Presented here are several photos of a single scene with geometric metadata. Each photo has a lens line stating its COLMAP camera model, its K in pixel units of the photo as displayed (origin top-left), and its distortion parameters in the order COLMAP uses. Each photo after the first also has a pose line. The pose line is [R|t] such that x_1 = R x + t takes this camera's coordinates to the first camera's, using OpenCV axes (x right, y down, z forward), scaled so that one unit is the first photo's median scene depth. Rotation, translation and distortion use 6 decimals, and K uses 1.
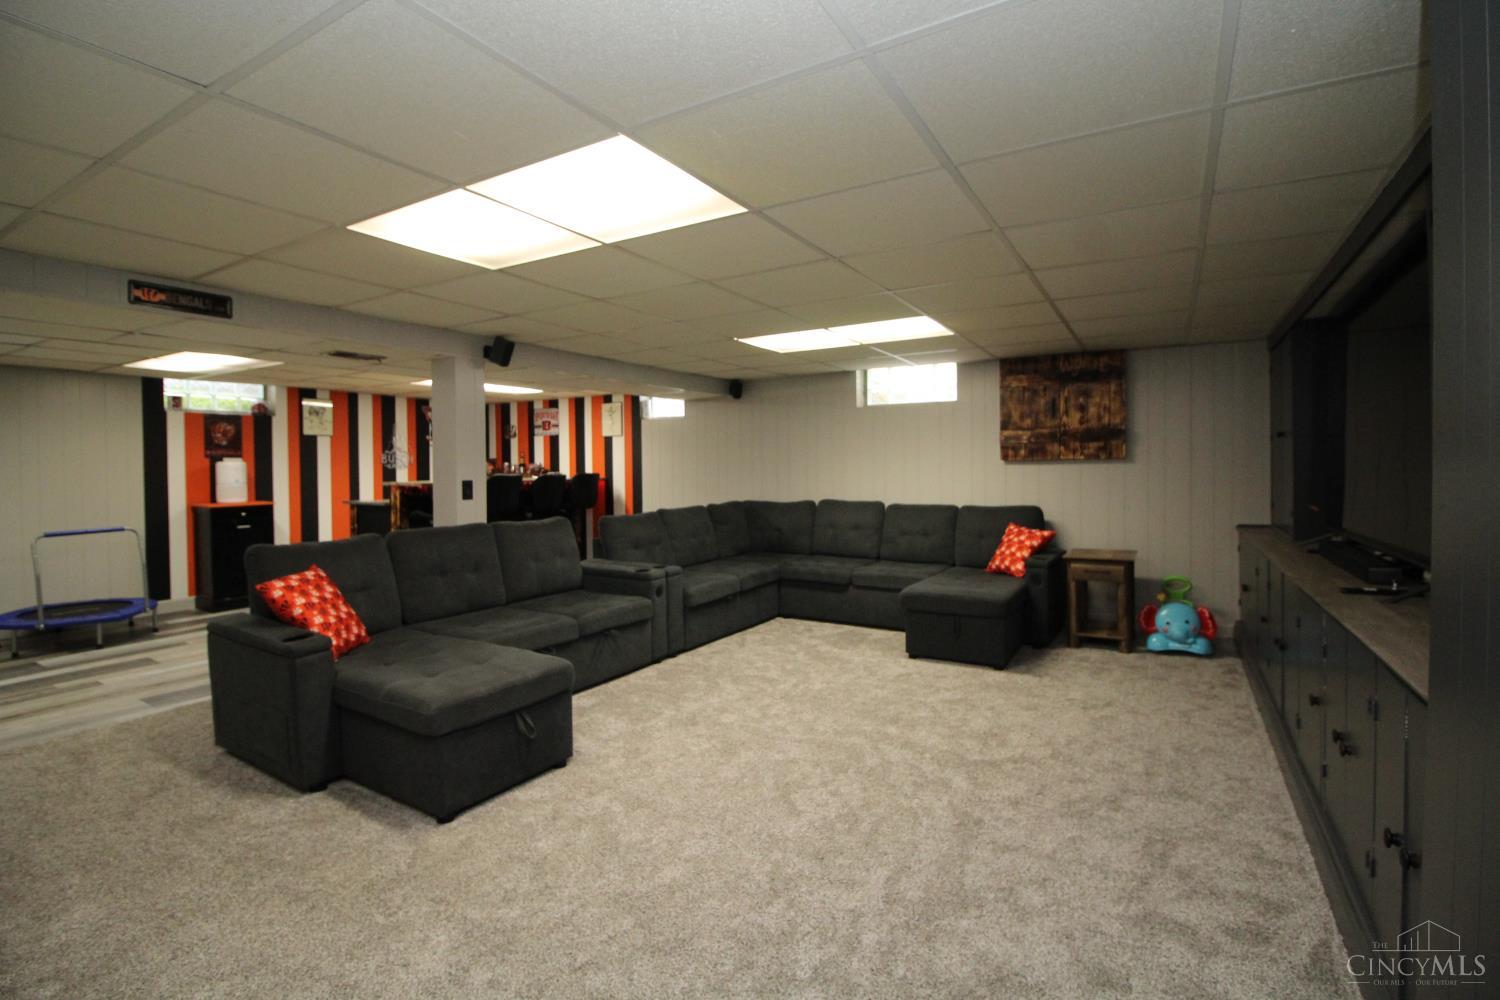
lens RADIAL K [[693.0, 0, 745.7], [0, 693.0, 481.0], [0, 0, 1]] dist [0.002263, -0.015545]
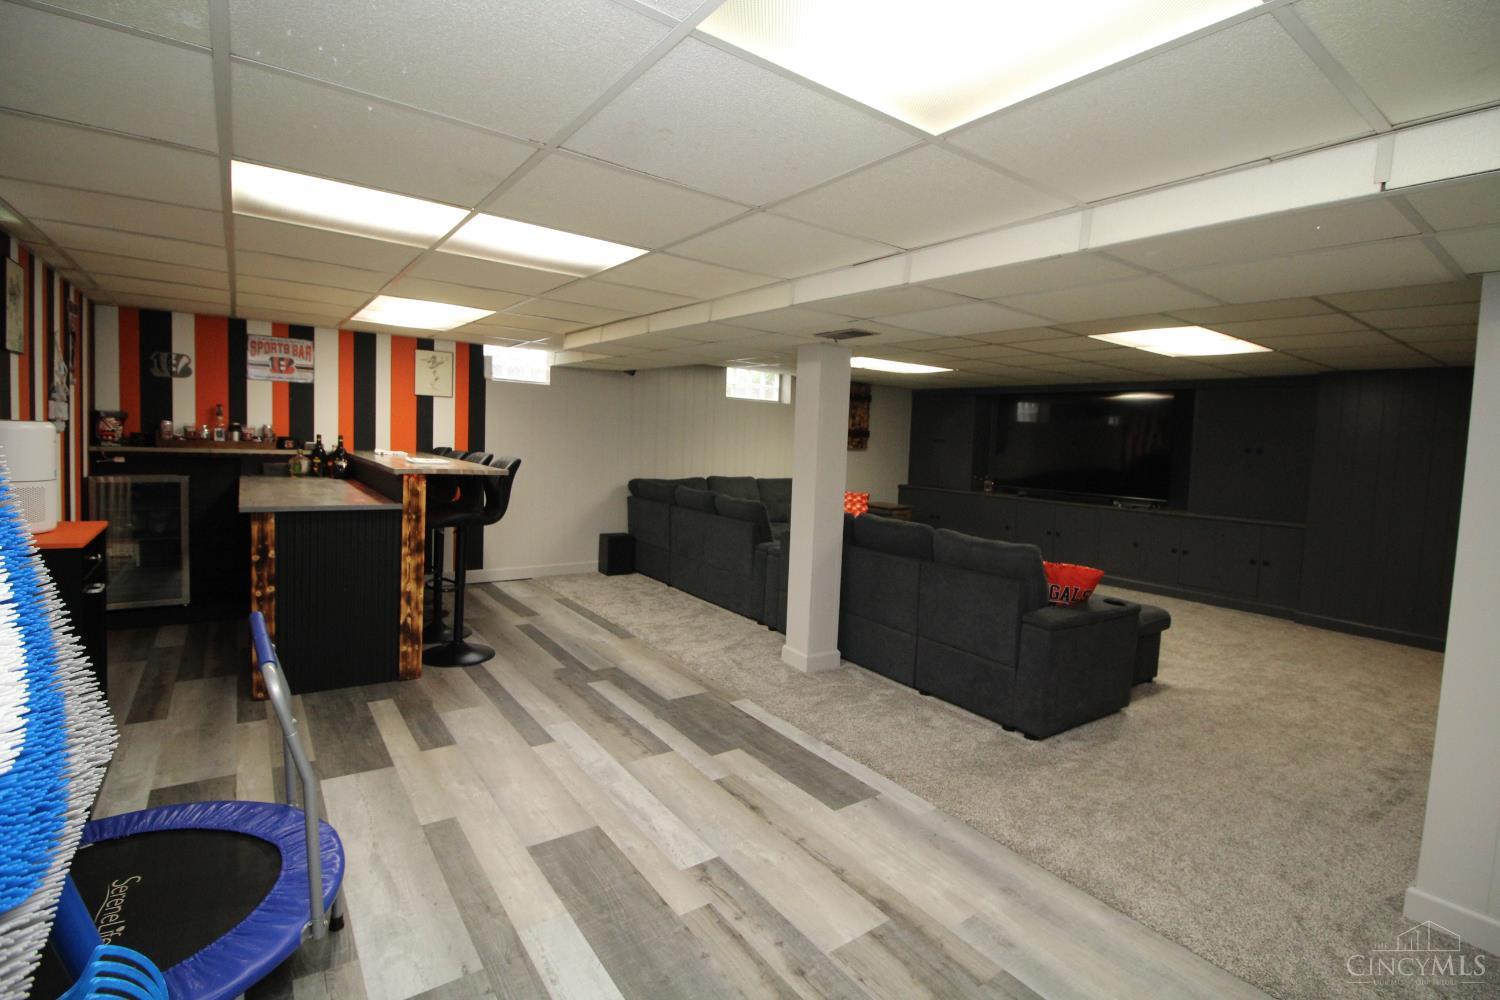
lens RADIAL K [[693.0, 0, 745.7], [0, 693.0, 481.0], [0, 0, 1]] dist [0.002263, -0.015545]
pose [[0.386767, -0.037351, 0.921421, -1.088205], [-0.026231, 0.998330, 0.051479, -0.030320], [-0.921804, -0.044080, 0.385141, 0.585450]]
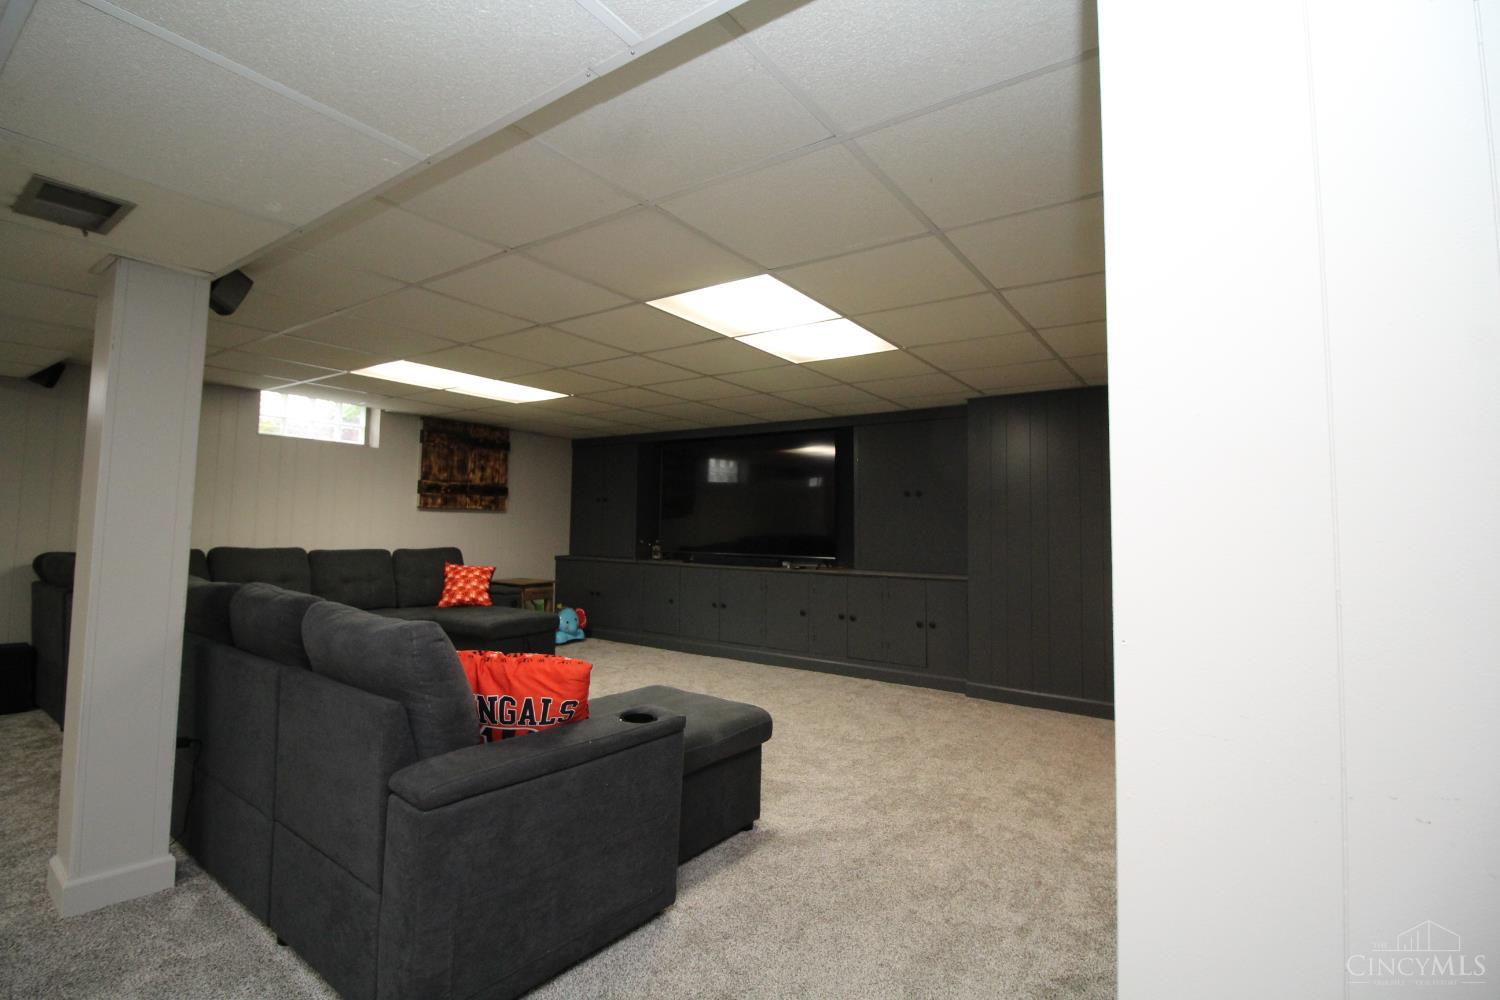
lens RADIAL K [[693.0, 0, 745.7], [0, 693.0, 481.0], [0, 0, 1]] dist [0.002263, -0.015545]
pose [[0.072917, 0.076274, 0.994417, -0.718697], [-0.000373, 0.997073, -0.076450, 0.013298], [-0.997338, 0.005204, 0.072732, 0.423101]]
